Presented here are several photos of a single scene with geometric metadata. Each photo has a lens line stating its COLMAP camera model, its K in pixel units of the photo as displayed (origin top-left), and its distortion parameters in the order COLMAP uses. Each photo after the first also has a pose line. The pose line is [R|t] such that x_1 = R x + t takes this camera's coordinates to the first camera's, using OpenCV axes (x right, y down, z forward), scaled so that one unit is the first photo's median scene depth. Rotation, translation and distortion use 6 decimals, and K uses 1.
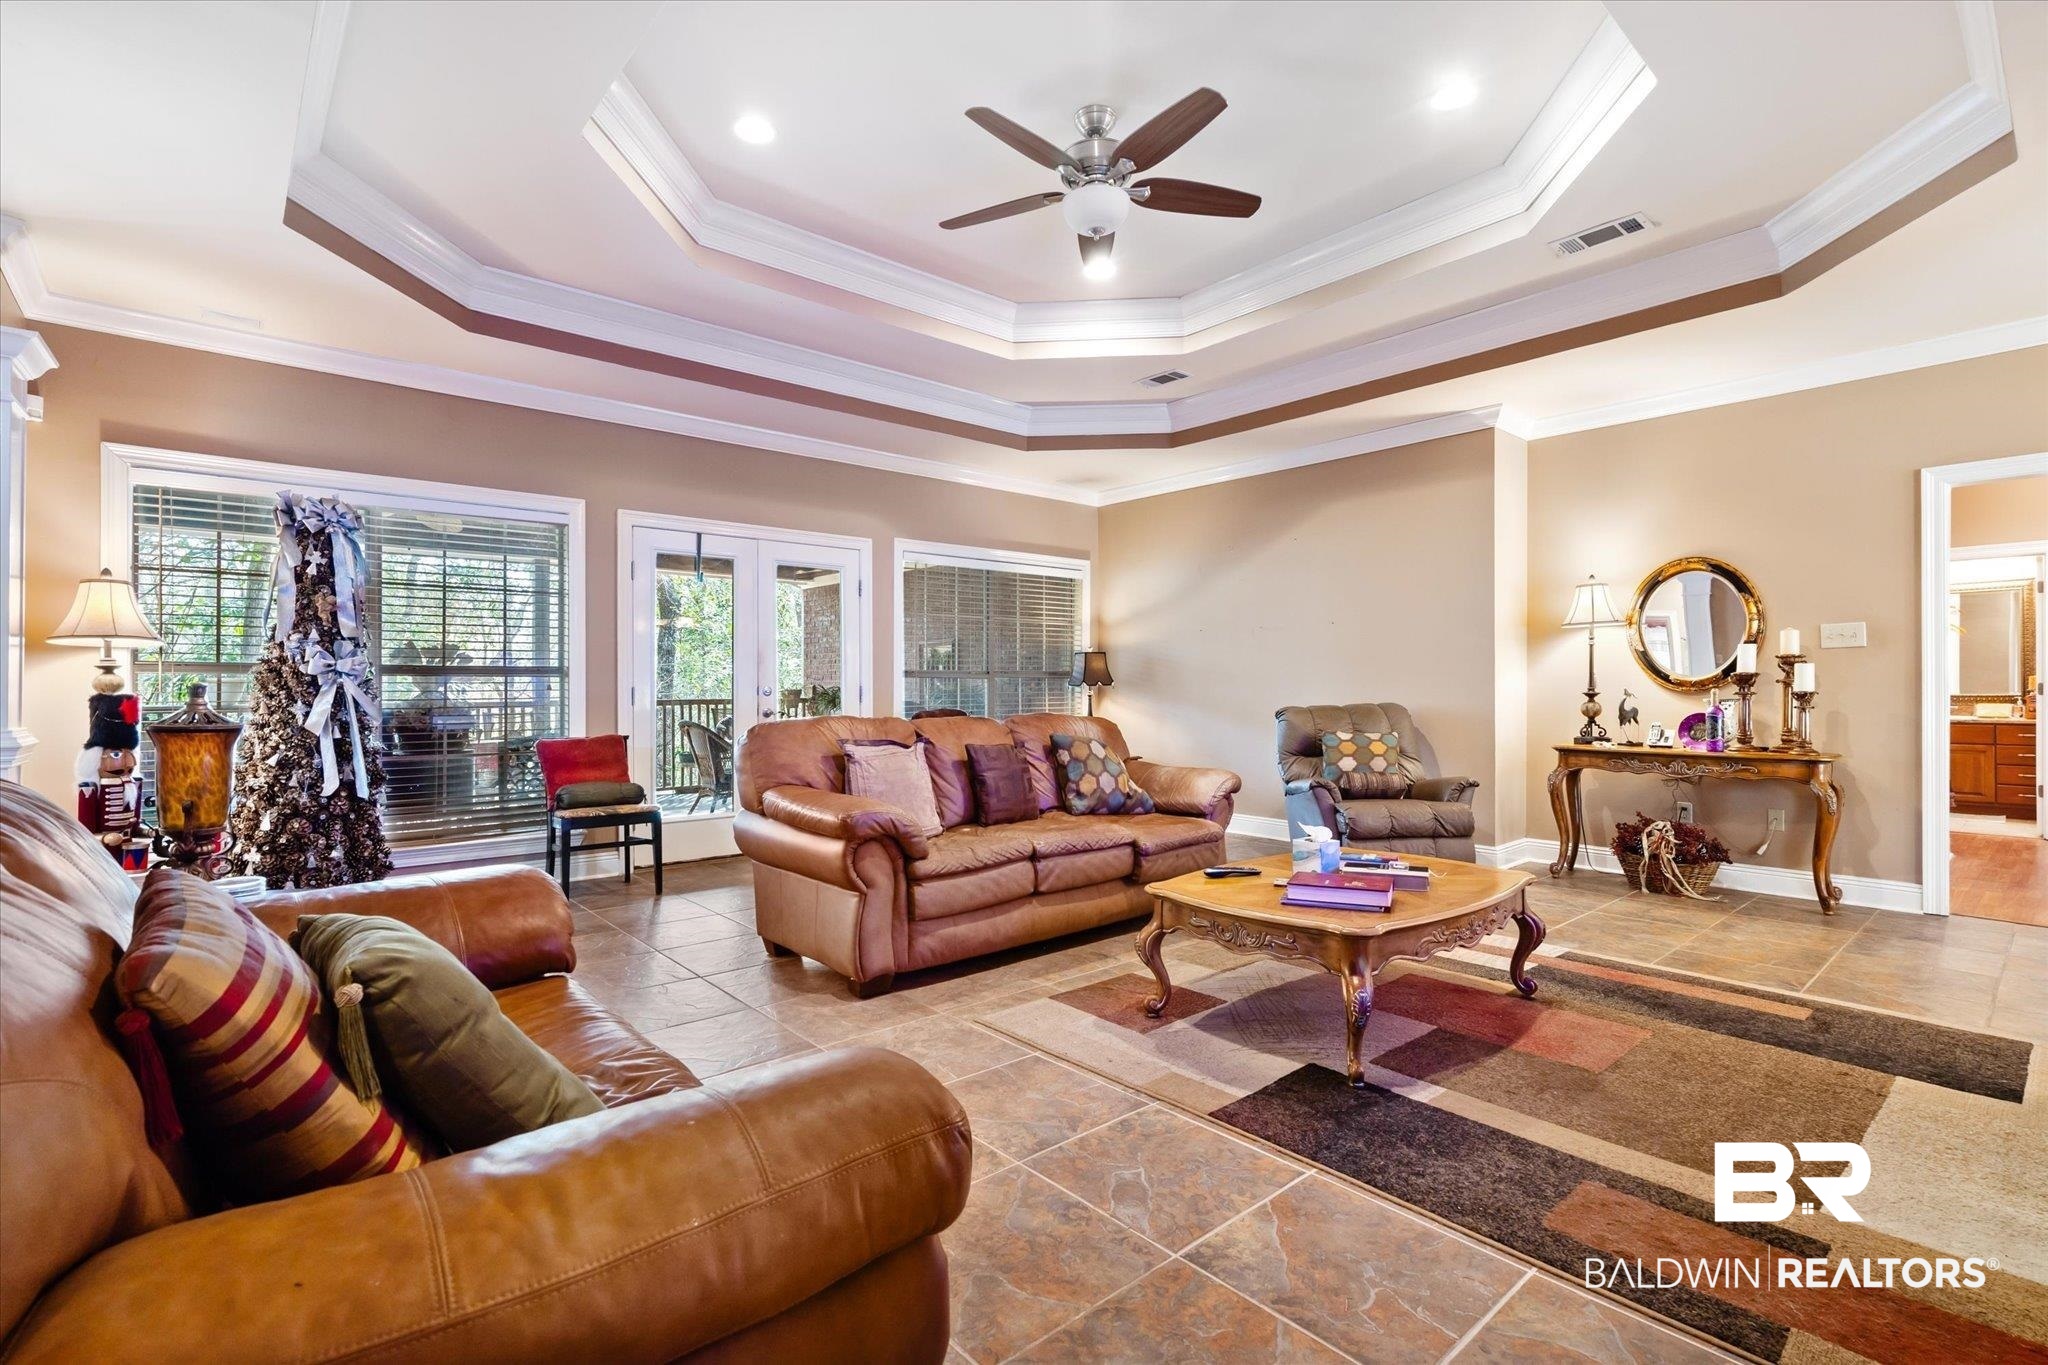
lens RADIAL K [[928.6, 0, 1030.0], [0, 928.6, 672.7], [0, 0, 1]] dist [-0.002189, -0.000012]
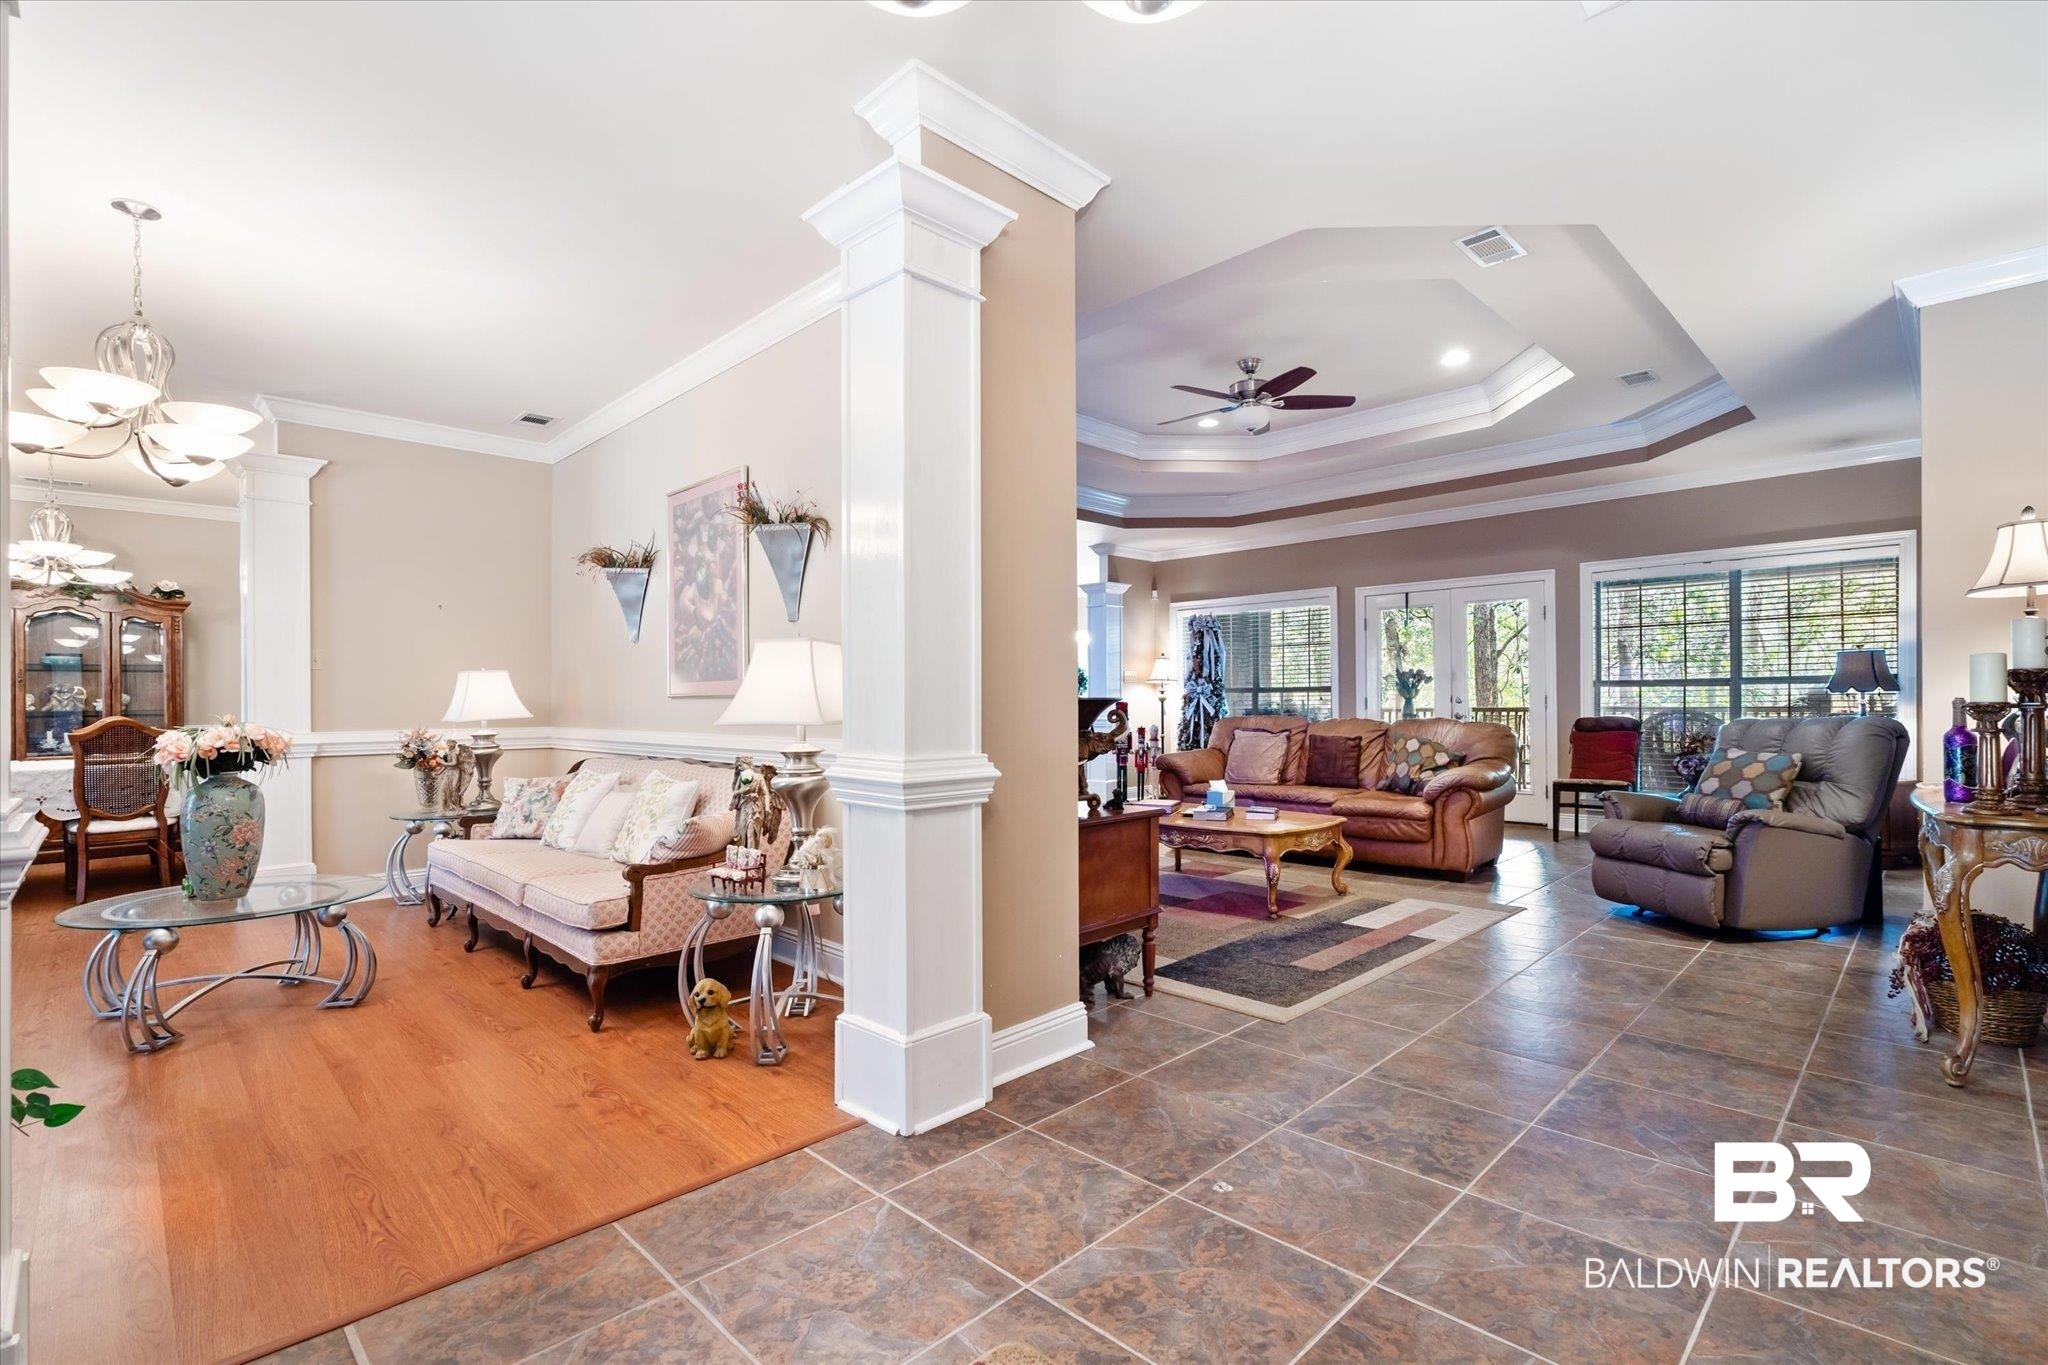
lens RADIAL K [[942.0, 0, 1038.7], [0, 942.0, 696.4], [0, 0, 1]] dist [-0.000973, 0.000041]
pose [[0.079555, -0.000924, -0.996830, 1.818063], [0.025245, 0.999681, 0.001088, -0.004357], [0.996511, -0.025252, 0.079553, 0.488042]]
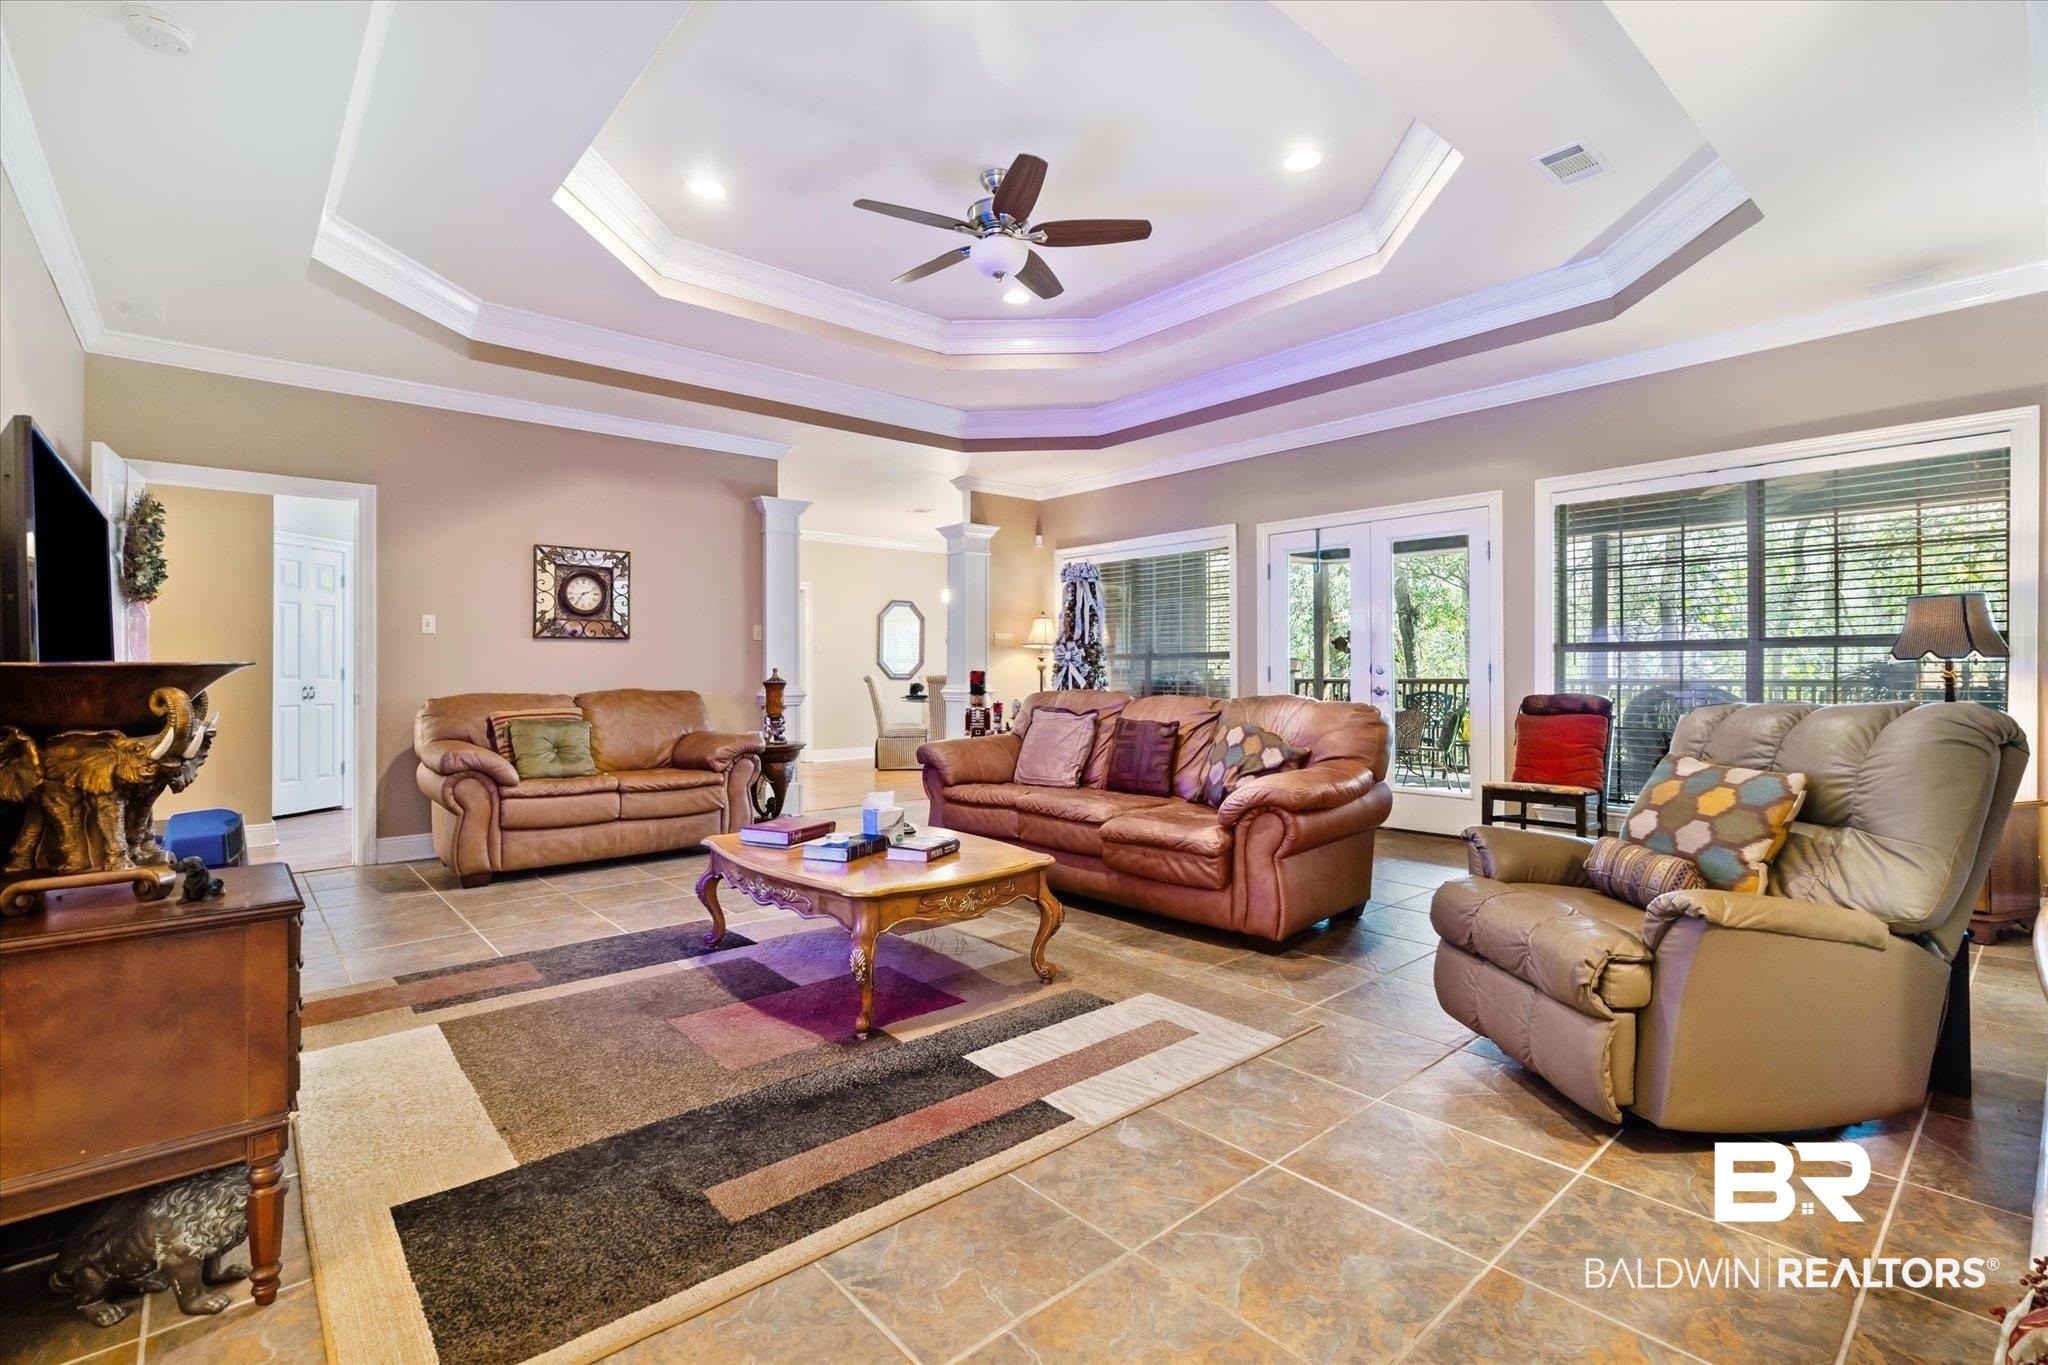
lens RADIAL K [[928.6, 0, 1030.0], [0, 928.6, 672.7], [0, 0, 1]] dist [-0.002189, -0.000012]
pose [[0.006945, 0.007292, -0.999949, 1.279941], [0.022920, 0.999710, 0.007449, 0.011947], [0.999713, -0.022971, 0.006776, 1.065641]]
